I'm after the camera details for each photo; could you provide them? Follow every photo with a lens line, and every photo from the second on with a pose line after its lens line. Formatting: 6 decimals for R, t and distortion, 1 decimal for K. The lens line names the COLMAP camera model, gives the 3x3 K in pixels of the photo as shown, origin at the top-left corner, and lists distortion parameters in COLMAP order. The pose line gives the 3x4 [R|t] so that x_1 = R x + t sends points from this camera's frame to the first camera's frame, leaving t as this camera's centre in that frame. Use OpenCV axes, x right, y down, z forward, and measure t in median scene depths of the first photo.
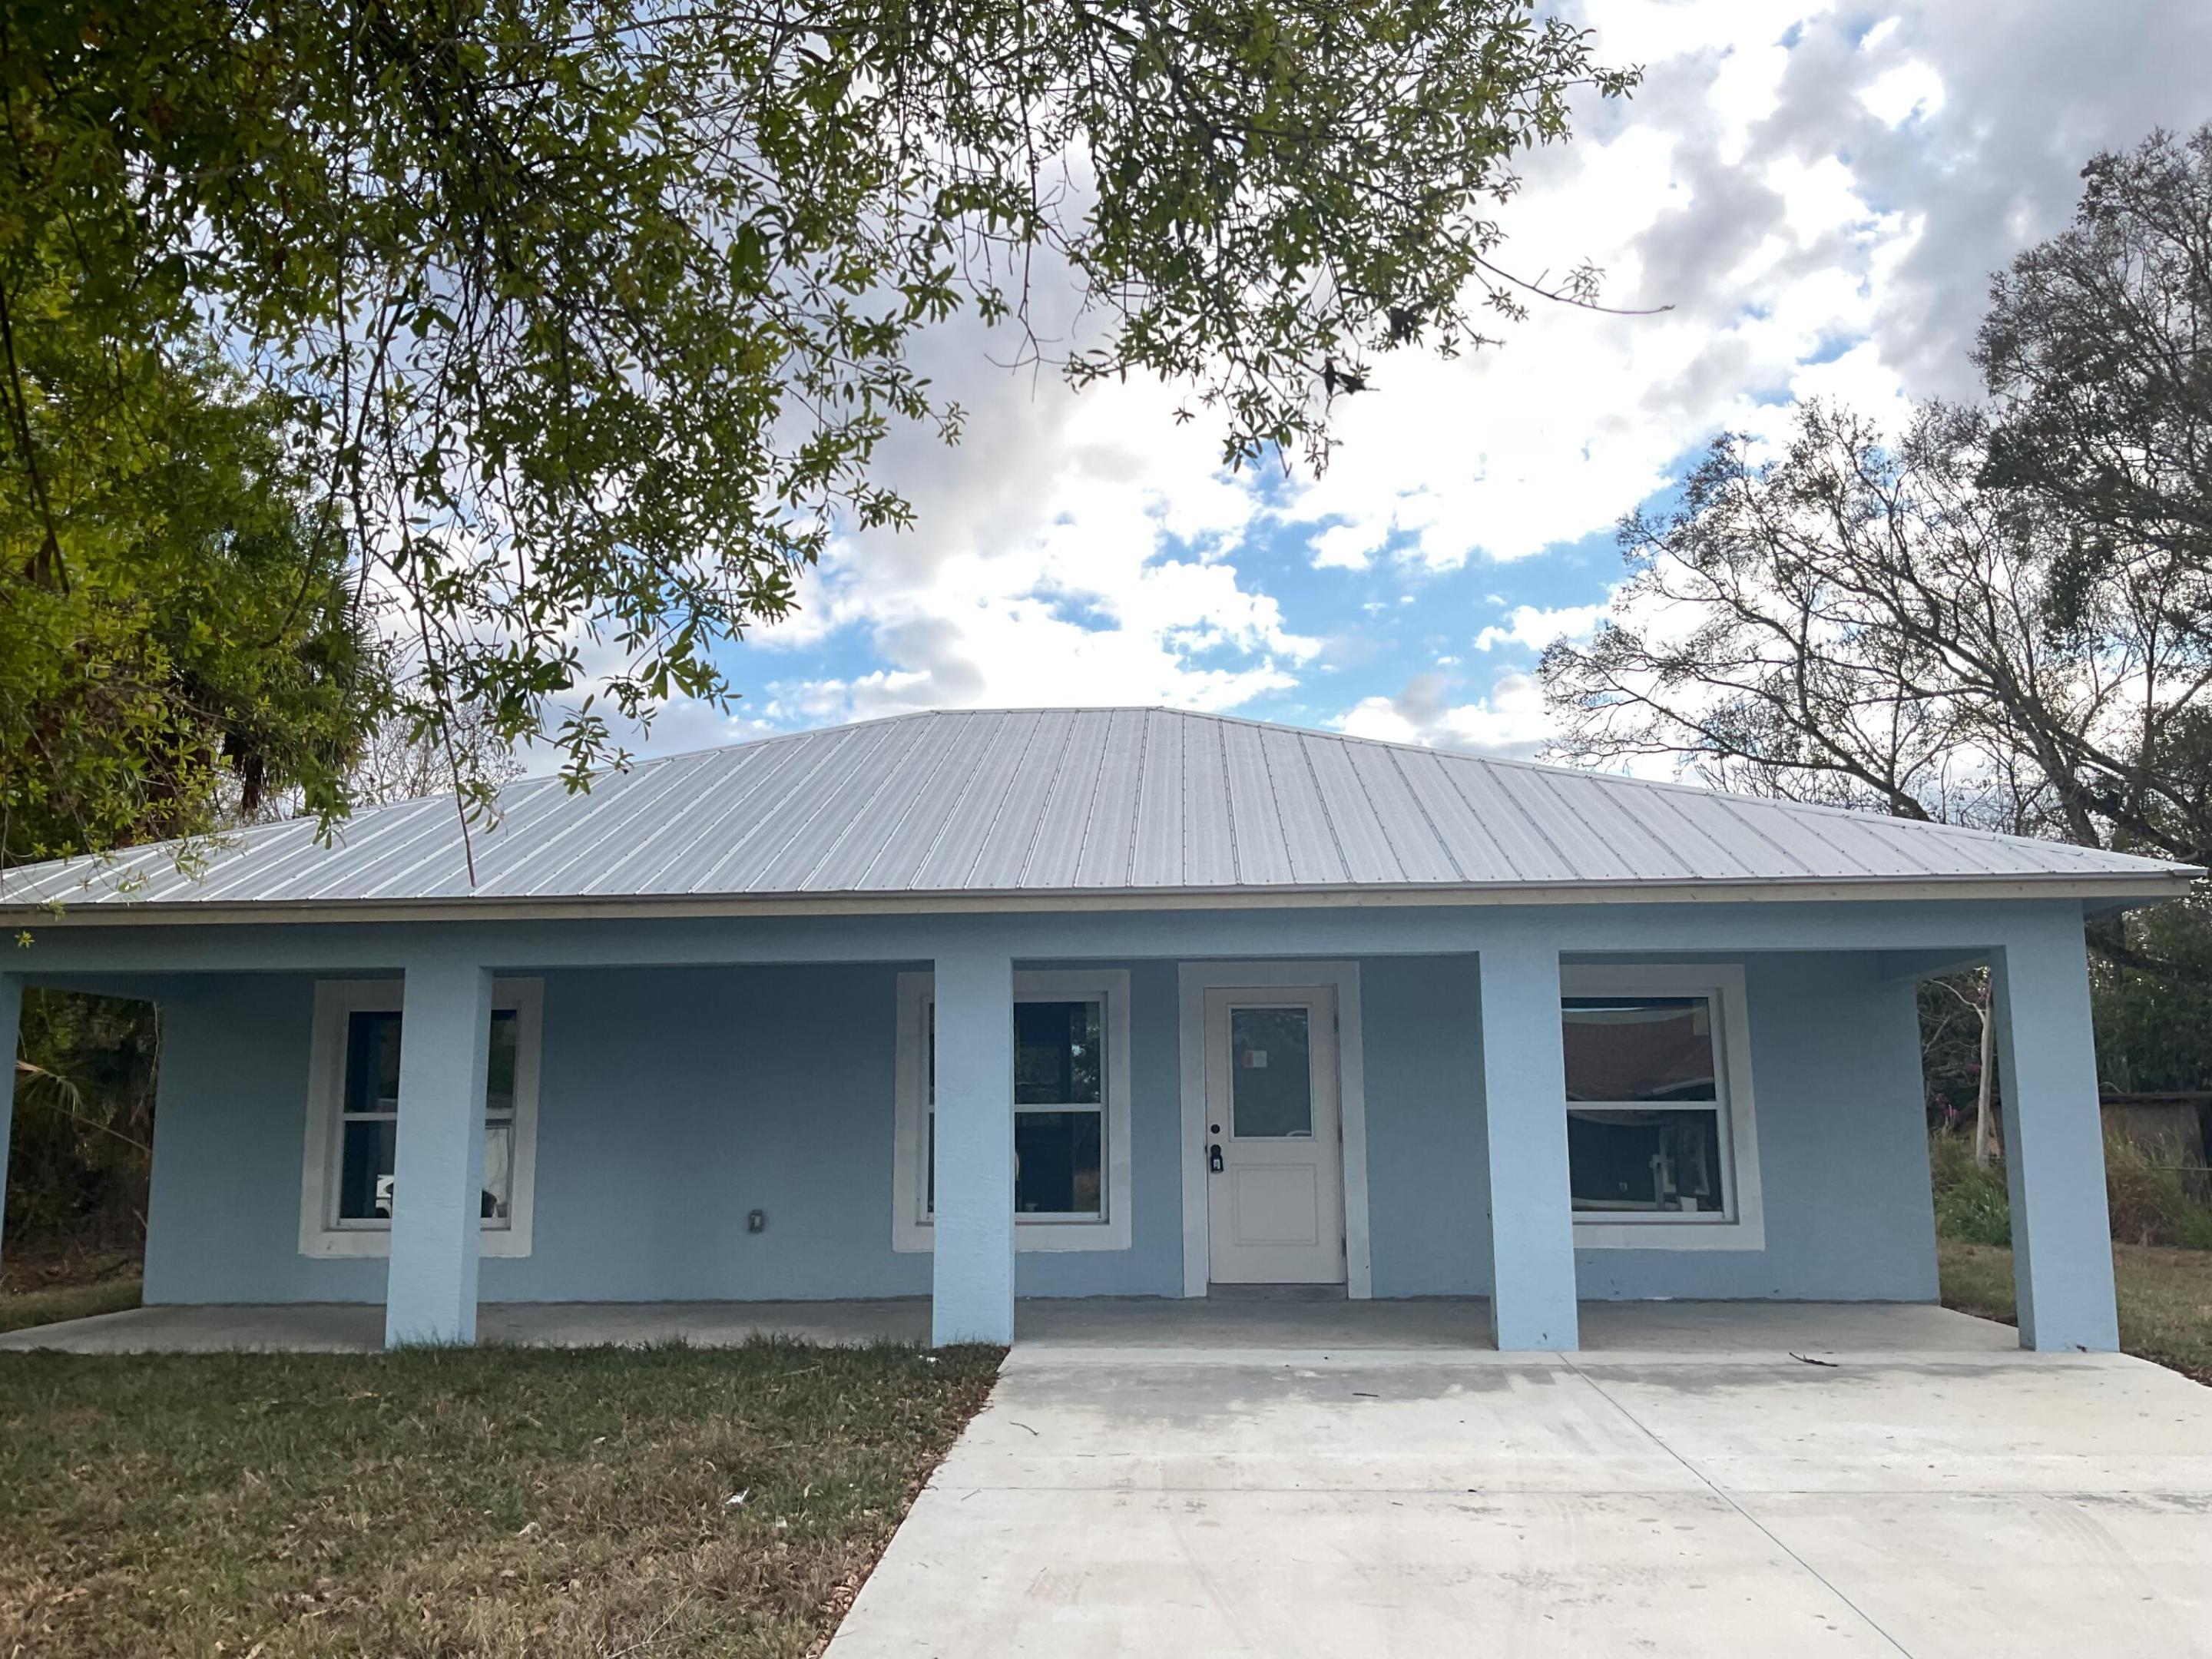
lens RADIAL K [[1789.2, 0, 1110.5], [0, 1789.2, 838.1], [0, 0, 1]] dist [0.120224, -0.242311]
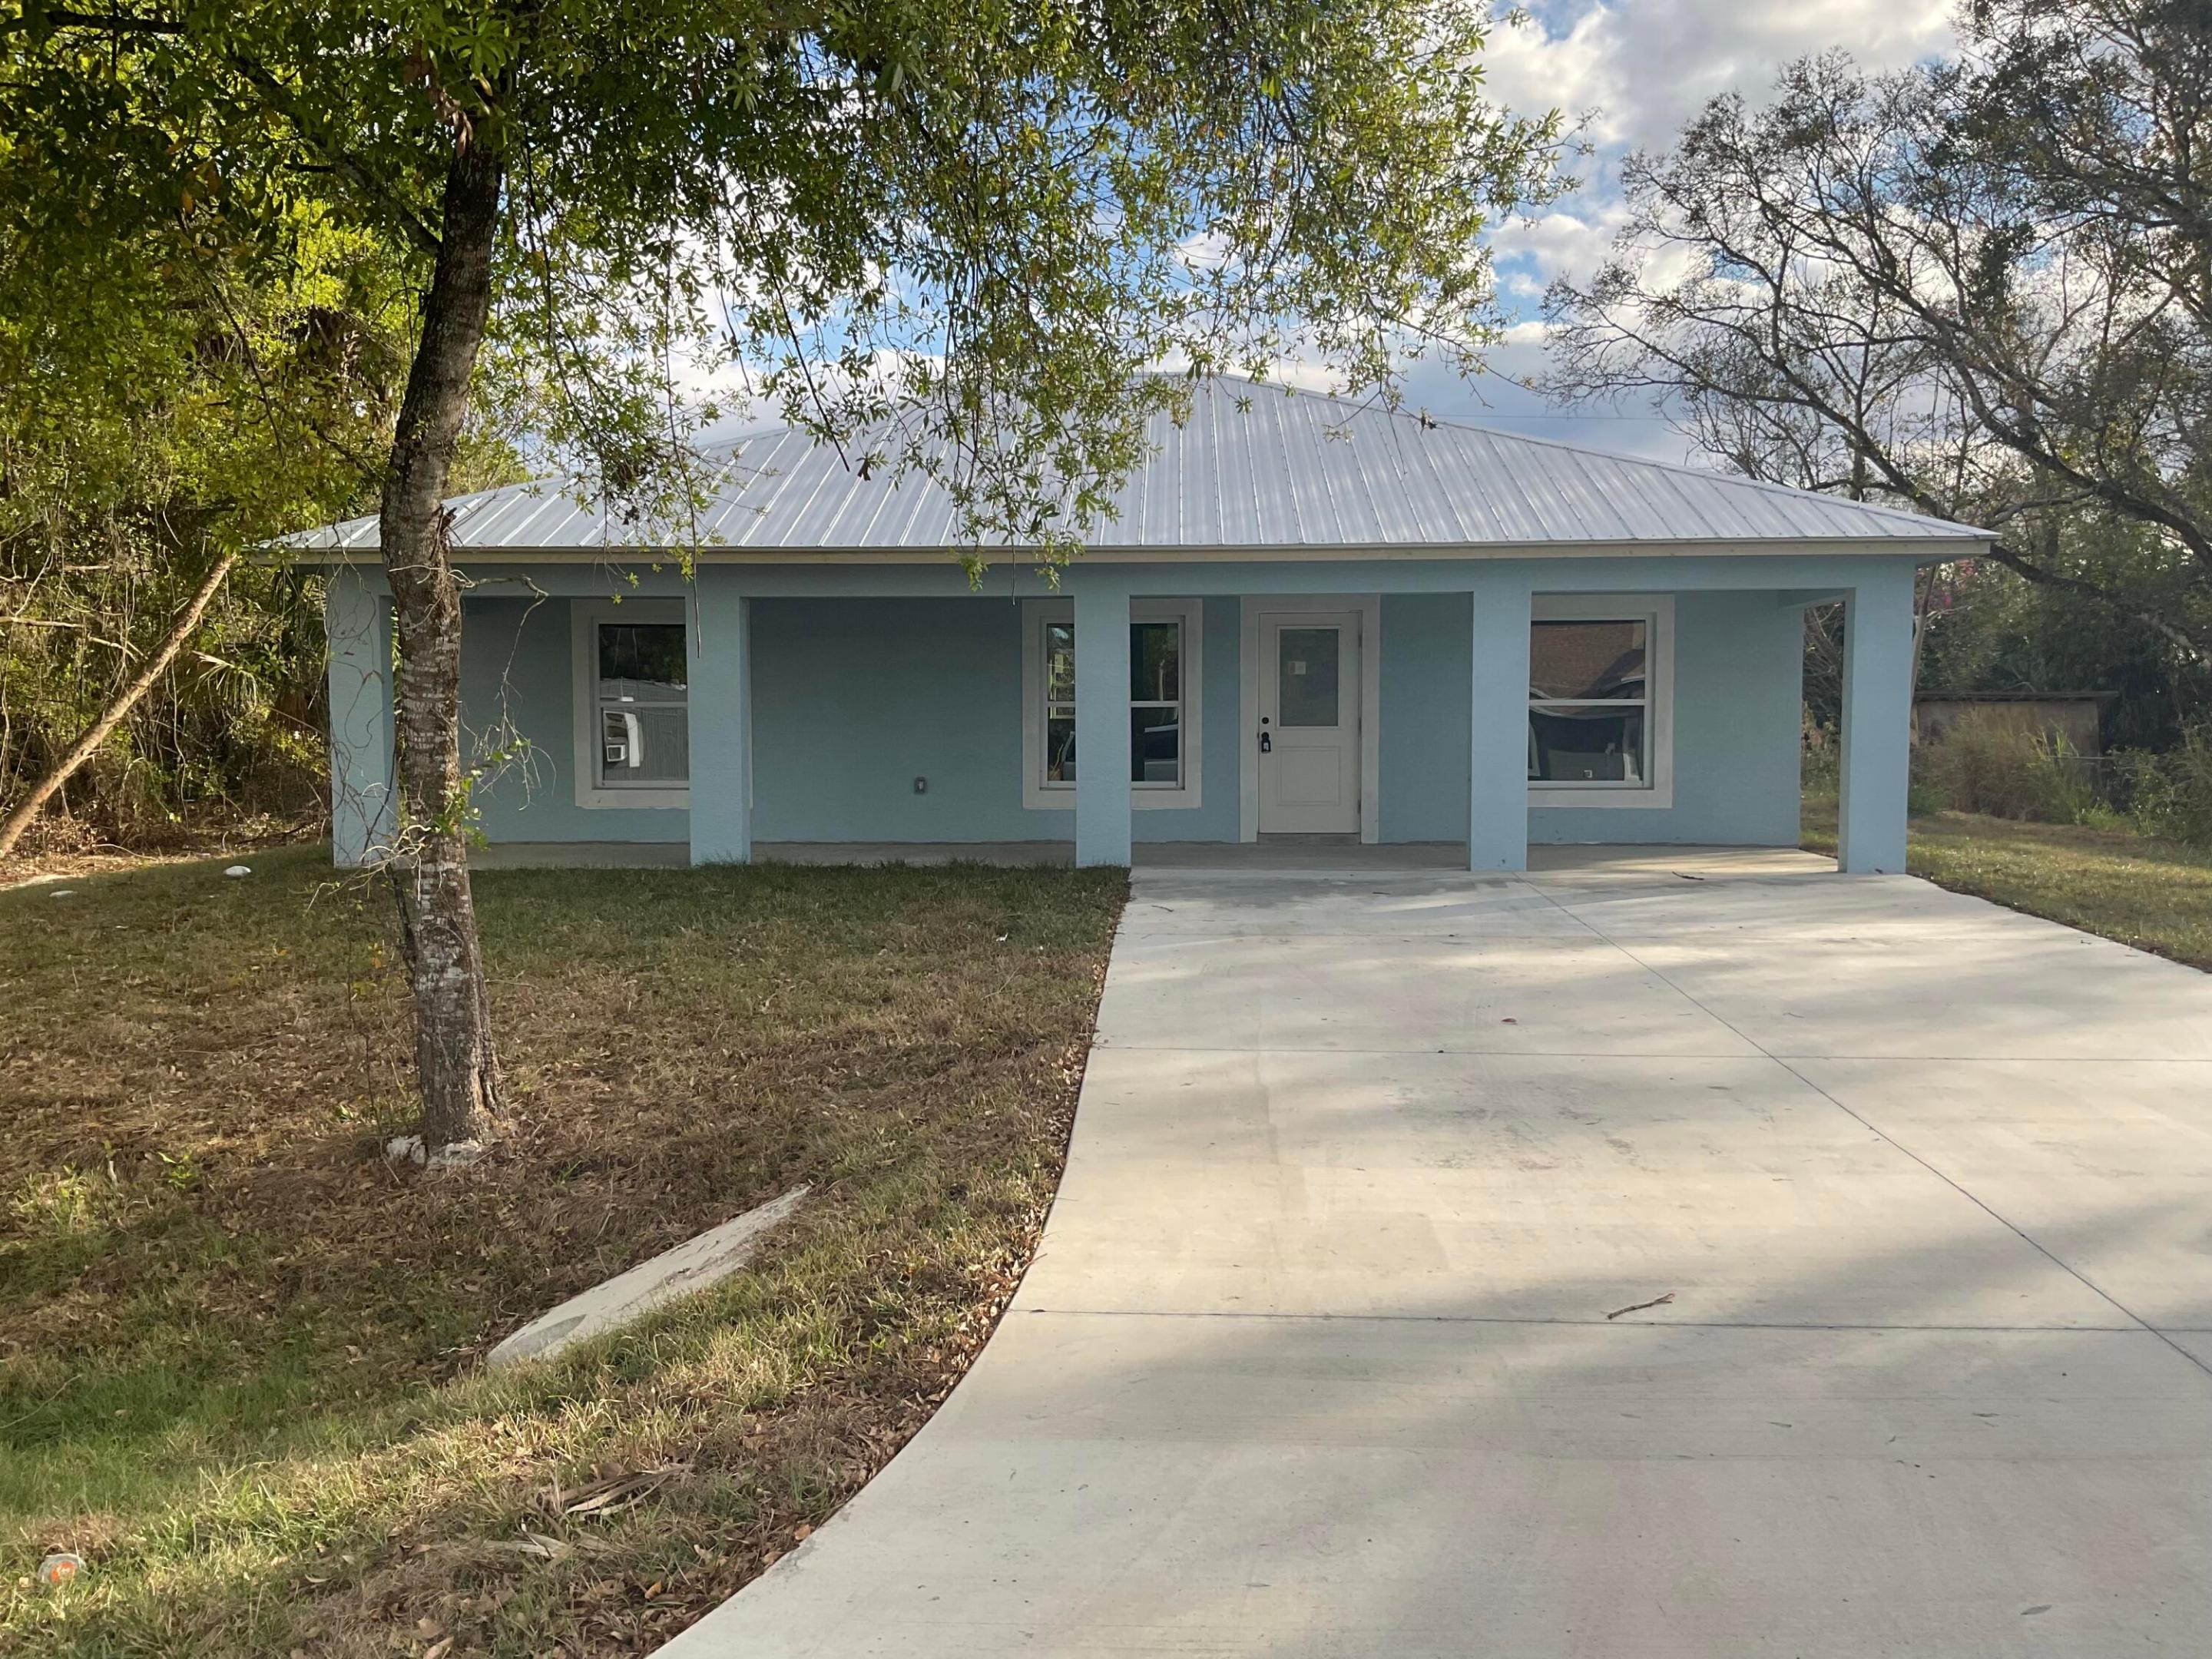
lens RADIAL K [[1789.2, 0, 1110.5], [0, 1789.2, 838.1], [0, 0, 1]] dist [0.120224, -0.242311]
pose [[0.999951, 0.005313, 0.008318, -0.068784], [-0.007033, 0.974823, 0.222869, -0.048688], [-0.006925, -0.222916, 0.974813, -0.316390]]
